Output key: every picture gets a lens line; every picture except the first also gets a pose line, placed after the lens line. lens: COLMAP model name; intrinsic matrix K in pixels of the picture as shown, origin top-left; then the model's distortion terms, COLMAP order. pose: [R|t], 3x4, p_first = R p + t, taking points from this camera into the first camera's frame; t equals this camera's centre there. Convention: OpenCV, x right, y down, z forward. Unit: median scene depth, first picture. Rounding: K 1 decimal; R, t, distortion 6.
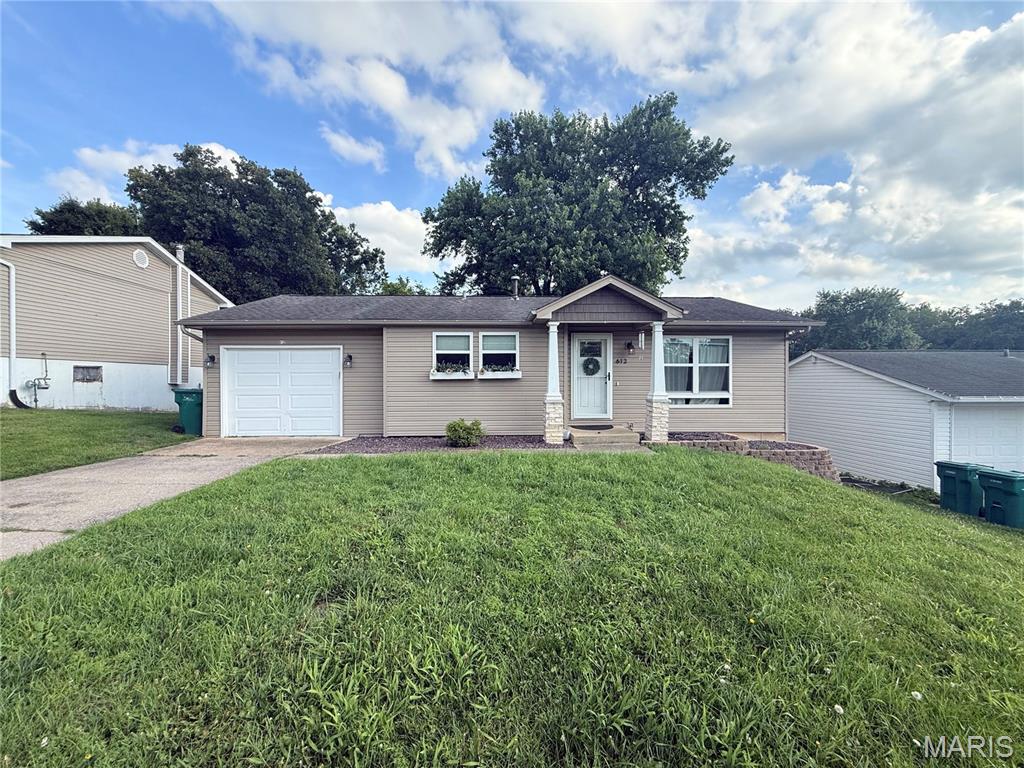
lens RADIAL K [[407.0, 0, 502.8], [0, 407.0, 390.8], [0, 0, 1]] dist [-0.009854, 0.000809]
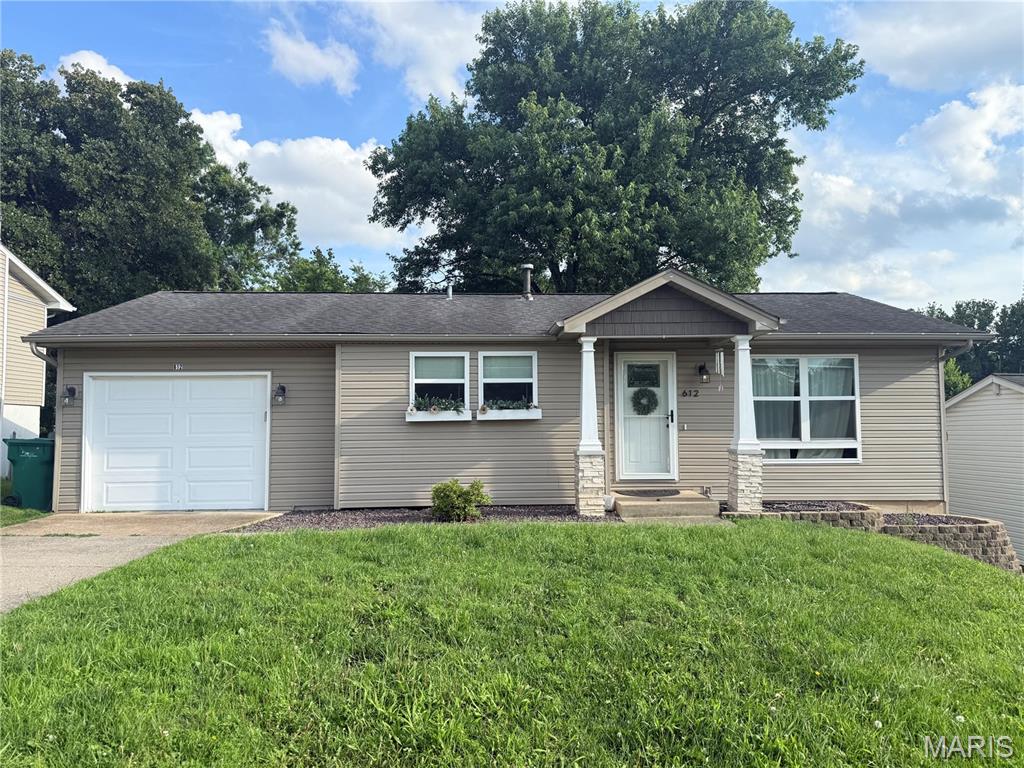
lens RADIAL K [[710.4, 0, 510.0], [0, 710.4, 381.8], [0, 0, 1]] dist [0.023006, -0.034149]
pose [[0.999744, -0.004023, 0.022260, -0.028826], [0.005963, 0.996121, -0.087791, 0.008909], [-0.021820, 0.087901, 0.995890, -0.154600]]
